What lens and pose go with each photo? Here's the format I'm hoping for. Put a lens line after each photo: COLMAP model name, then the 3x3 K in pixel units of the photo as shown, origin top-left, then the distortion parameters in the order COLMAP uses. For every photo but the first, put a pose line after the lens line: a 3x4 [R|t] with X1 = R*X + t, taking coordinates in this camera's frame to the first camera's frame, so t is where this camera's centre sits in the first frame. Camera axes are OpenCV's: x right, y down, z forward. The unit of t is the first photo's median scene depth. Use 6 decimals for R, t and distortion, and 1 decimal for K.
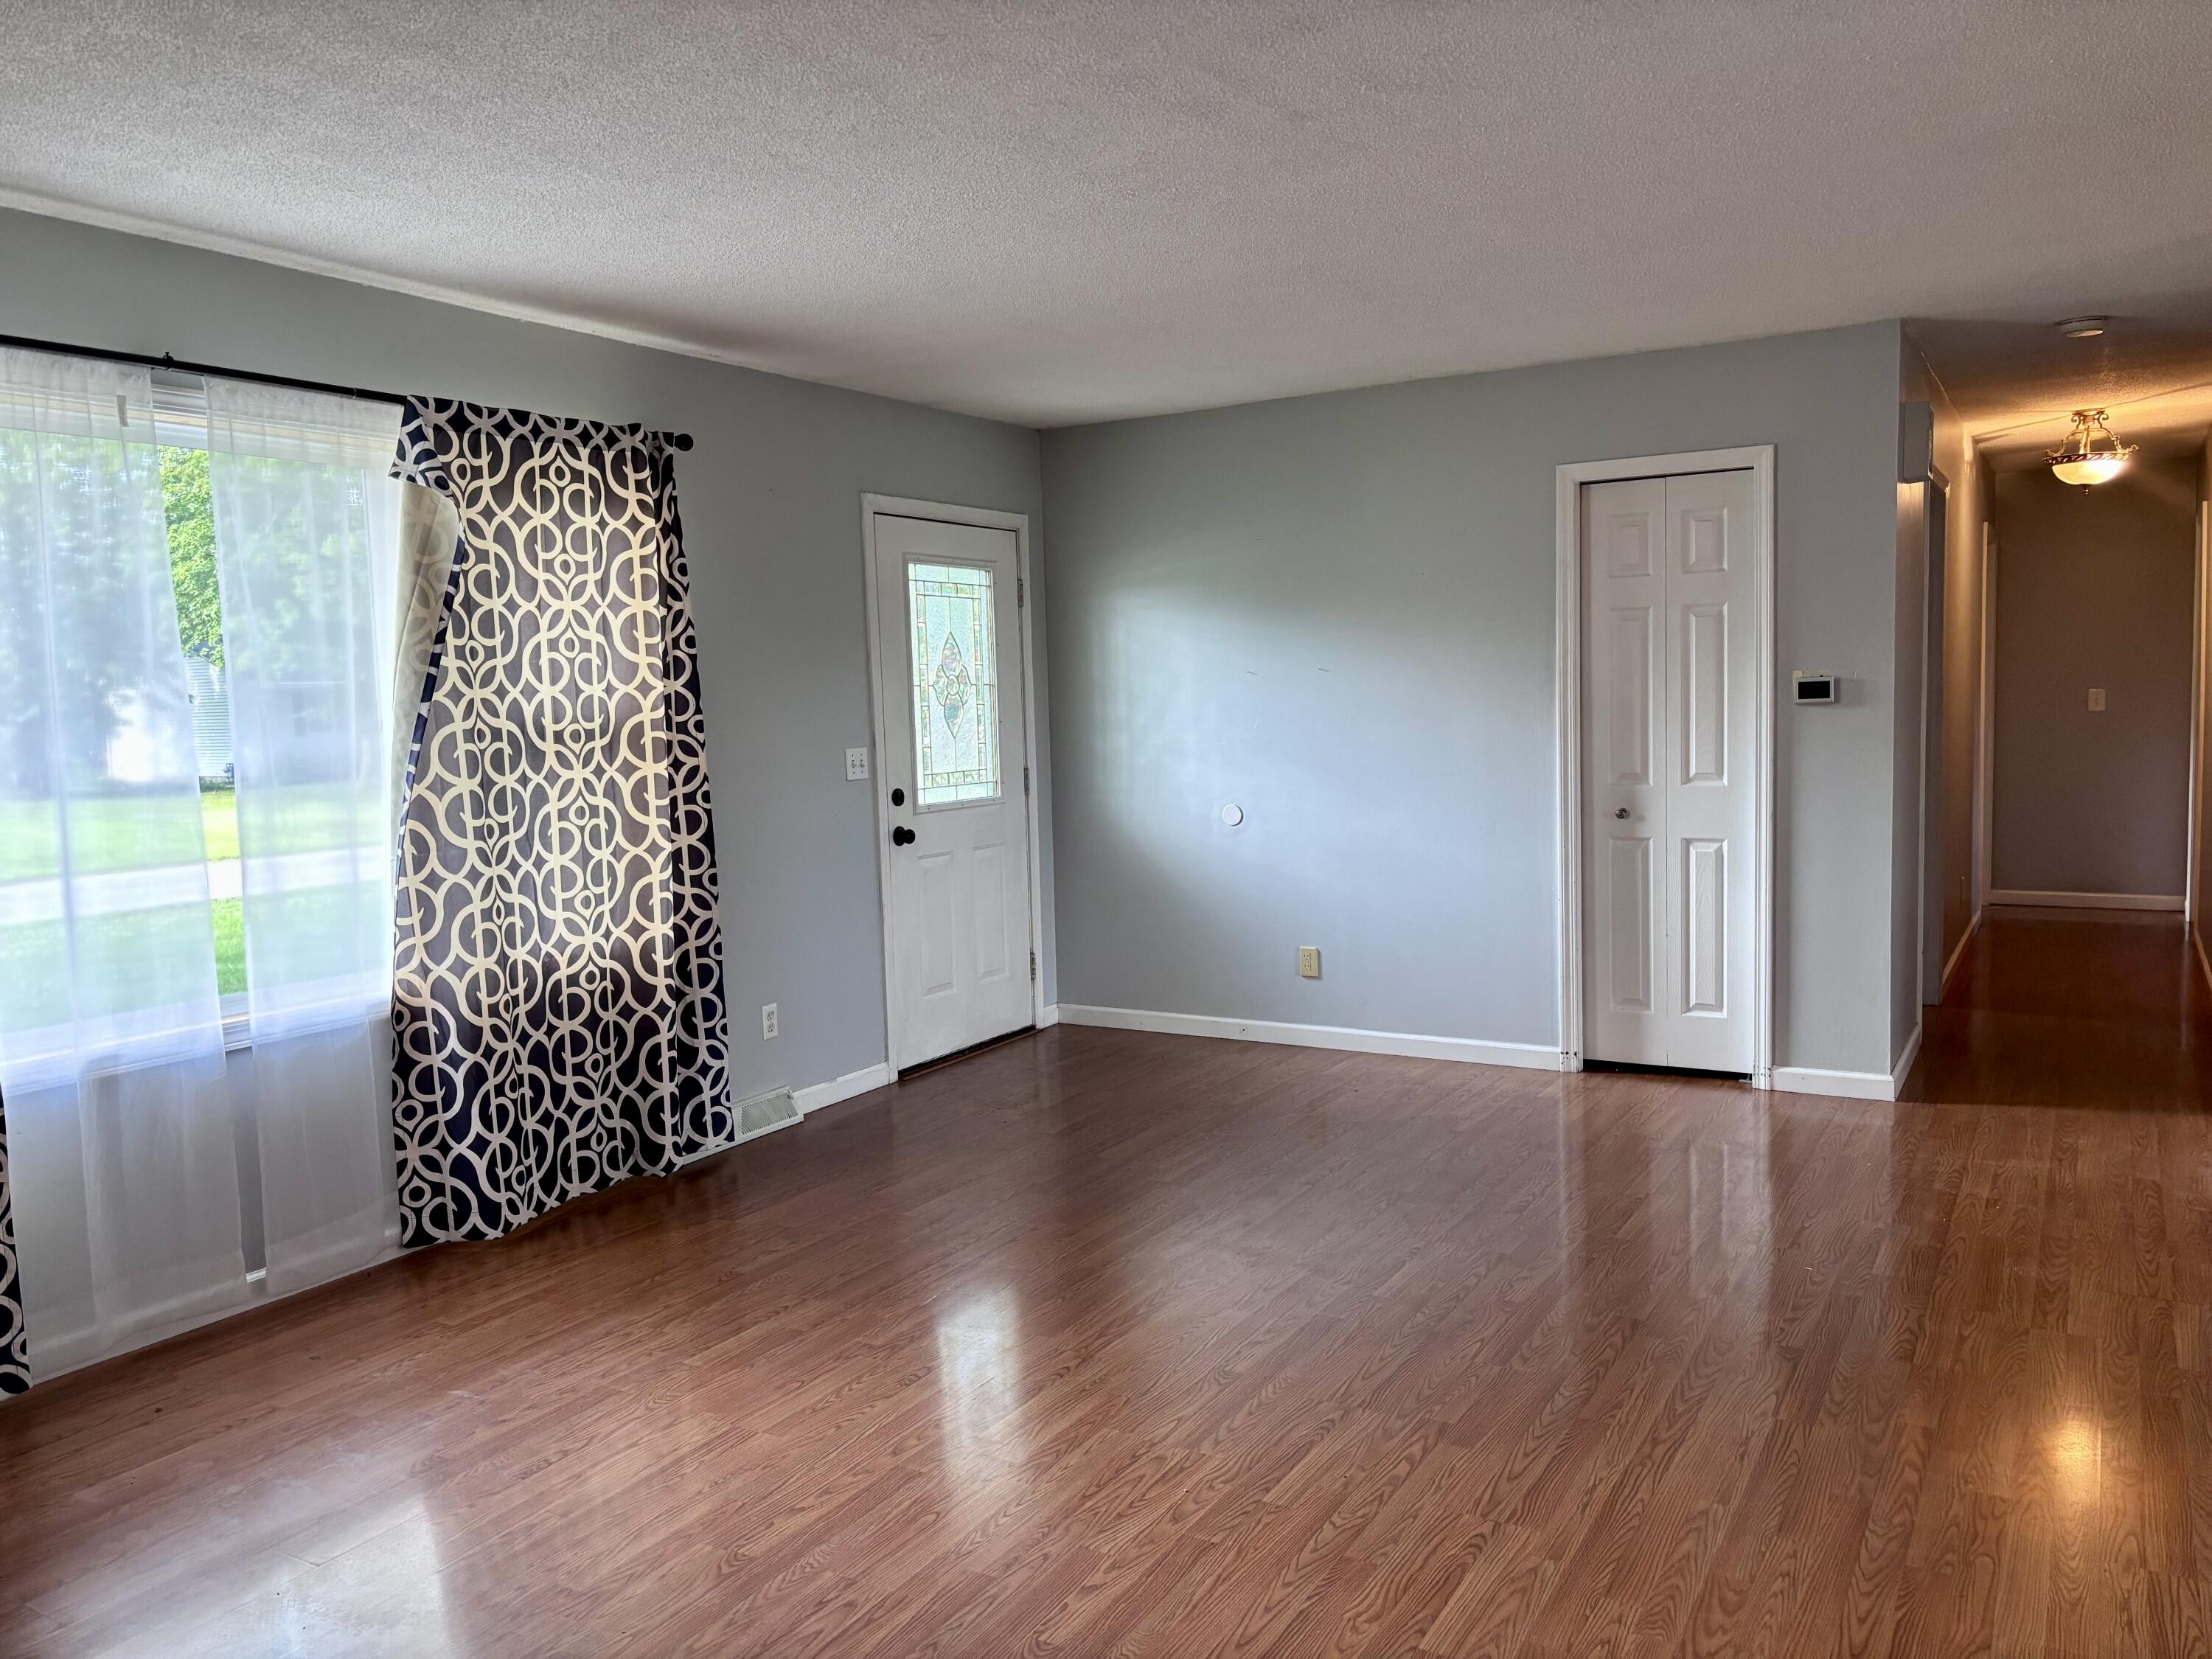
lens RADIAL K [[1676.8, 0, 1087.8], [0, 1676.8, 831.6], [0, 0, 1]] dist [0.059680, -0.055451]
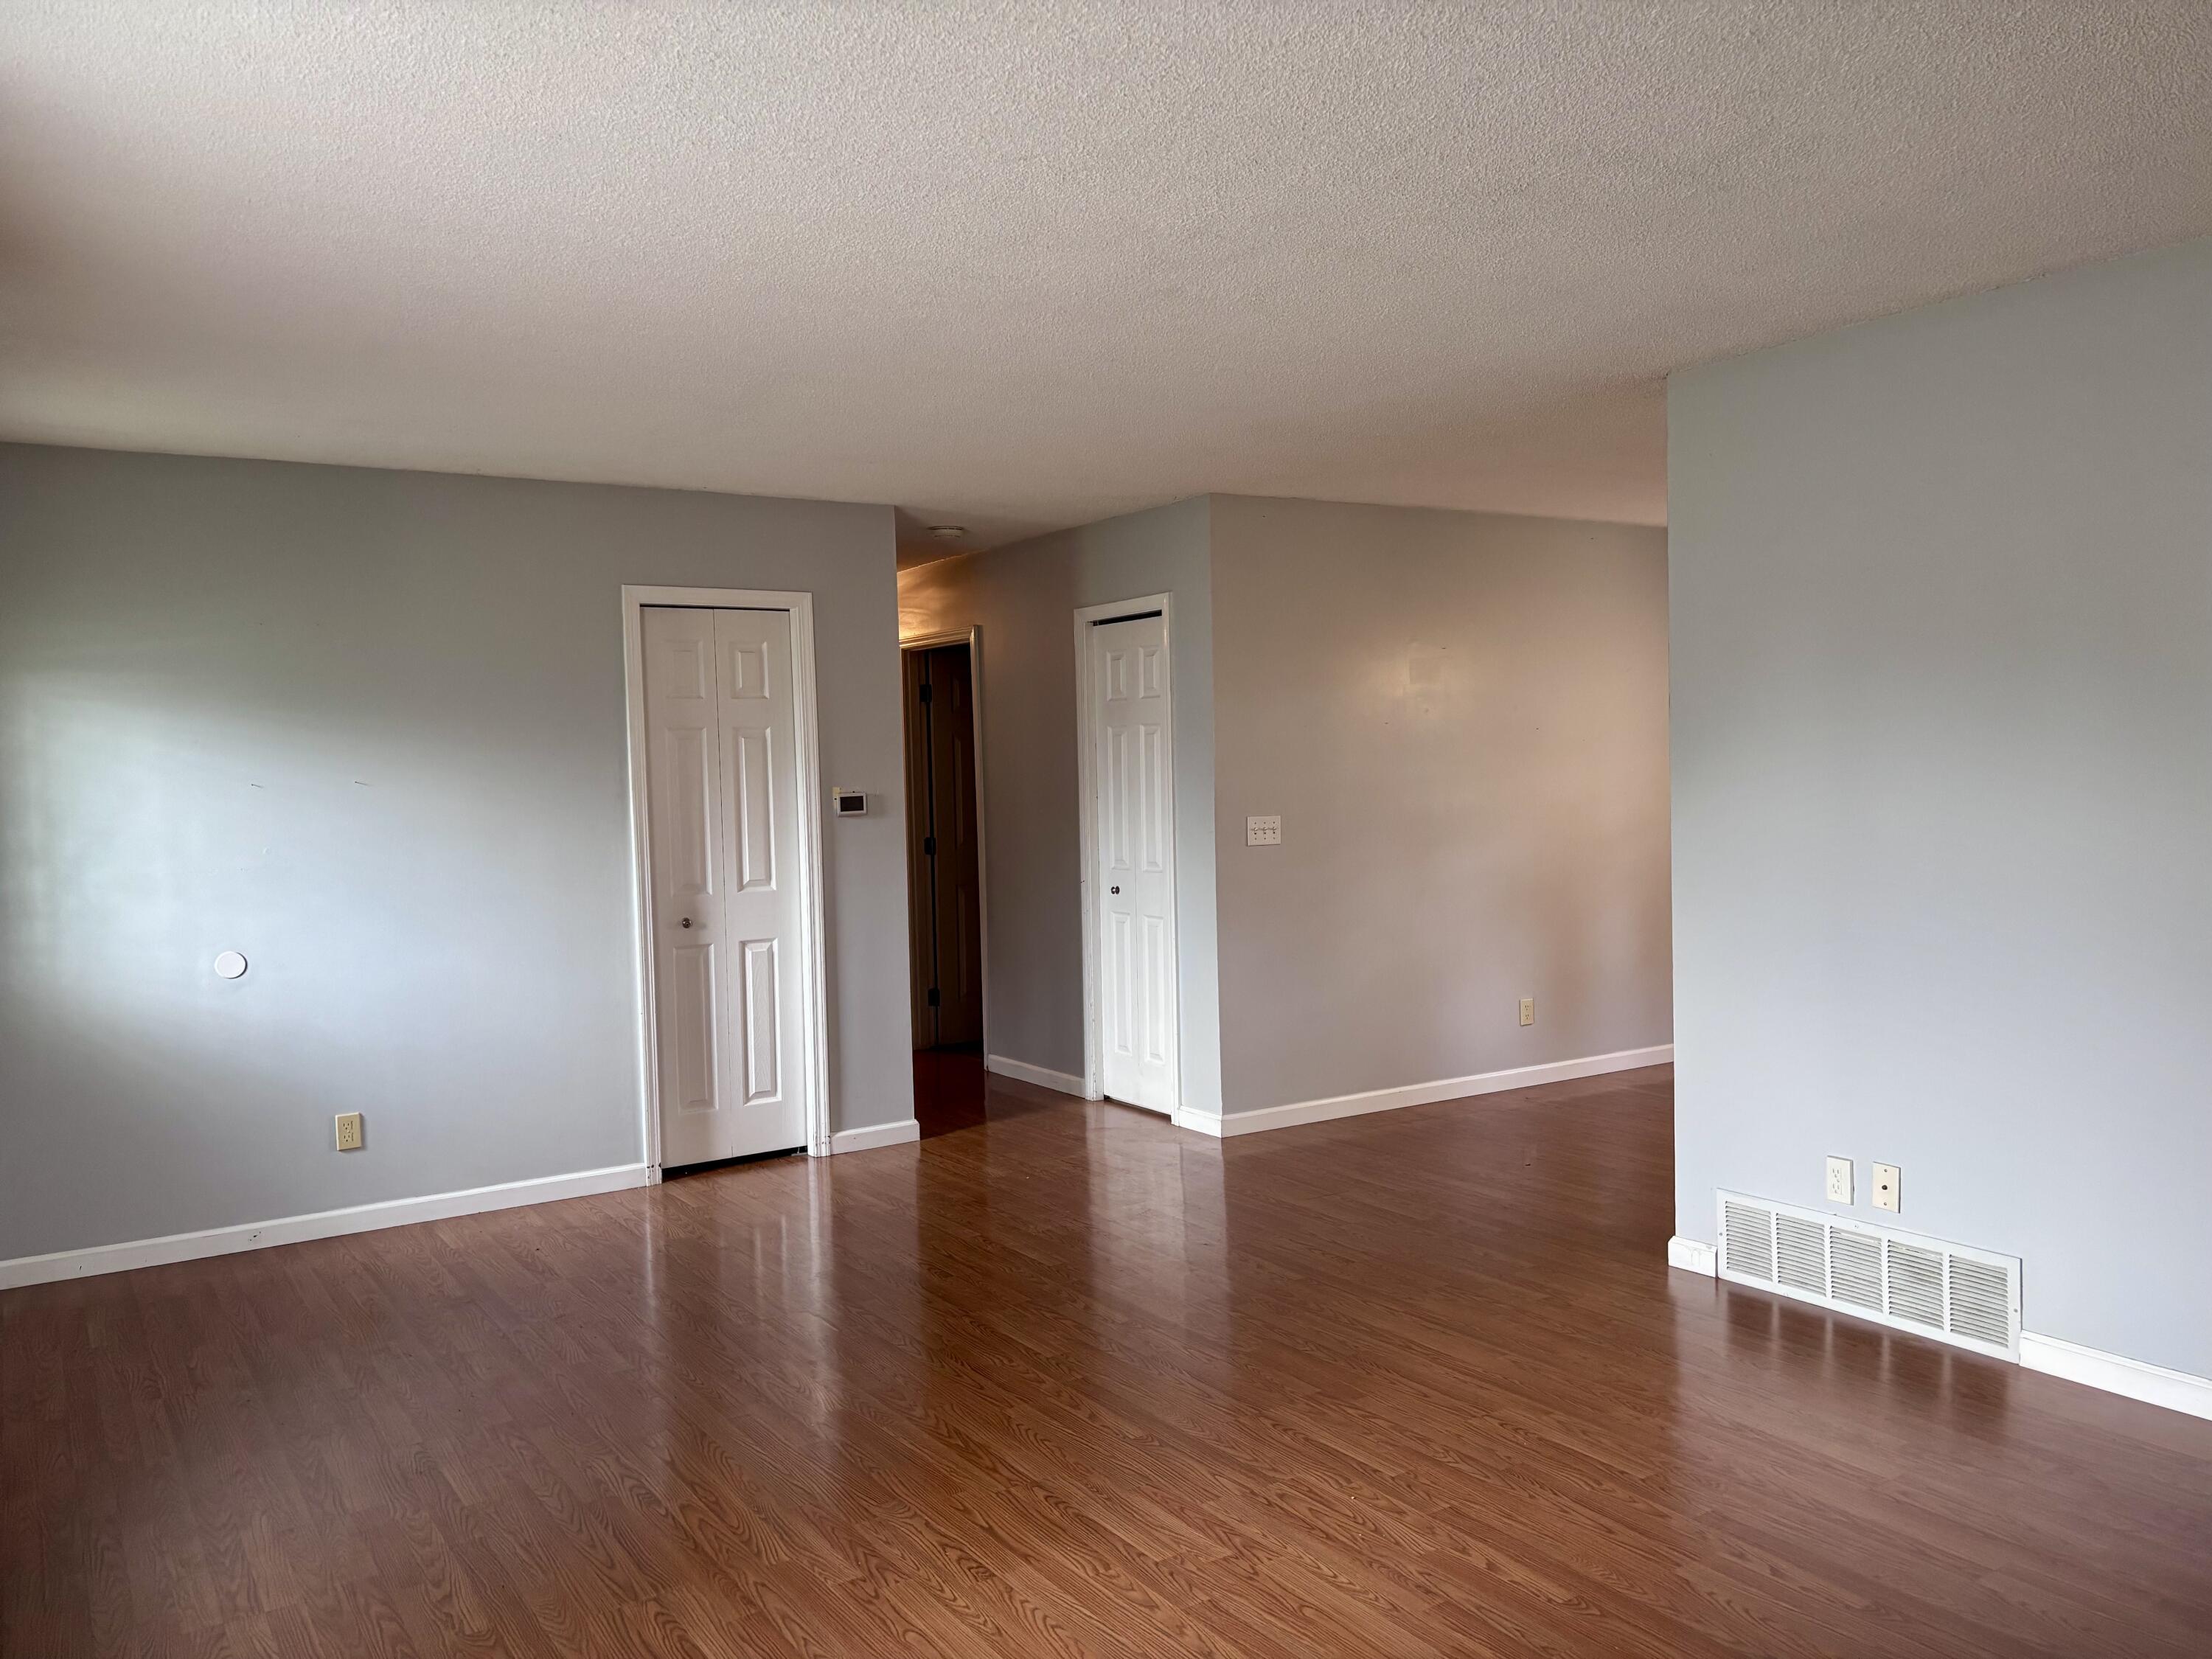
lens RADIAL K [[1676.8, 0, 1097.3], [0, 1676.8, 829.0], [0, 0, 1]] dist [0.059680, -0.055451]
pose [[0.441933, -0.014170, 0.896936, -0.520517], [0.089464, 0.995586, -0.028352, -0.016832], [-0.892576, 0.092773, 0.441251, 0.318246]]
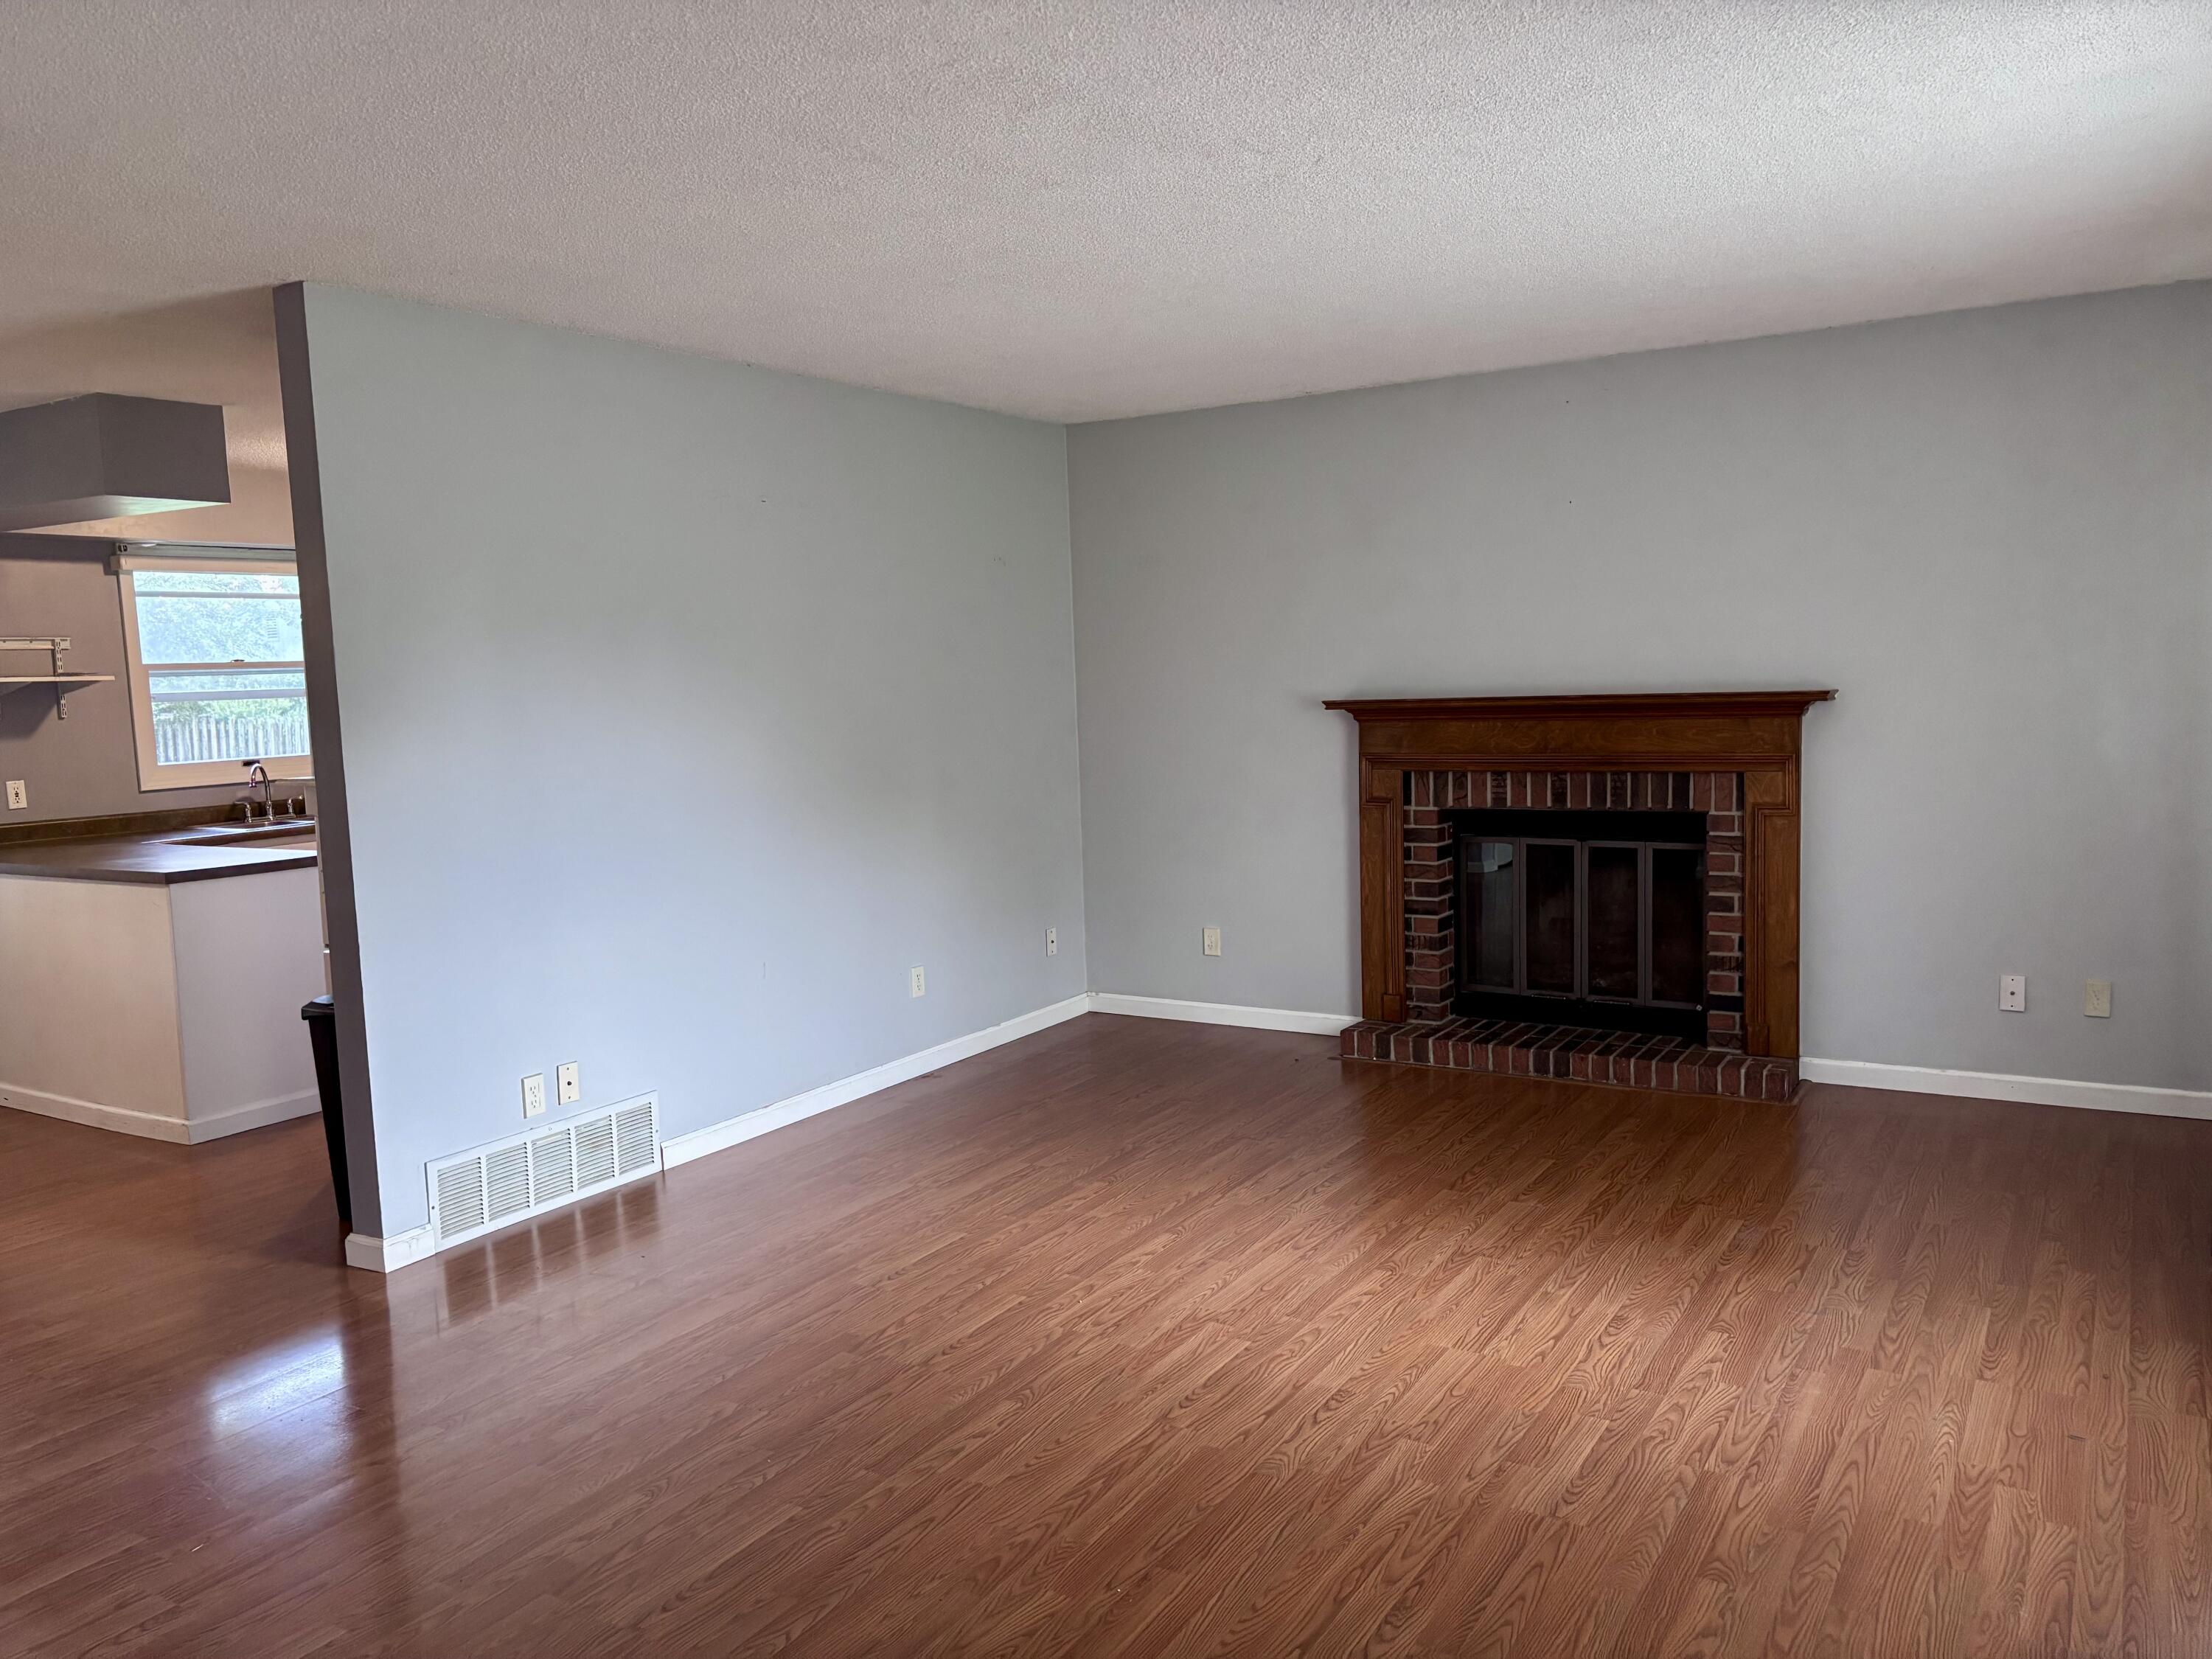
lens RADIAL K [[1676.8, 0, 1082.9], [0, 1676.8, 660.2], [0, 0, 1]] dist [0.059680, -0.055451]
pose [[-0.997674, 0.065921, 0.017349, -0.000341], [0.067106, 0.994522, 0.080142, -0.115967], [-0.011970, 0.081120, -0.996632, 1.183987]]
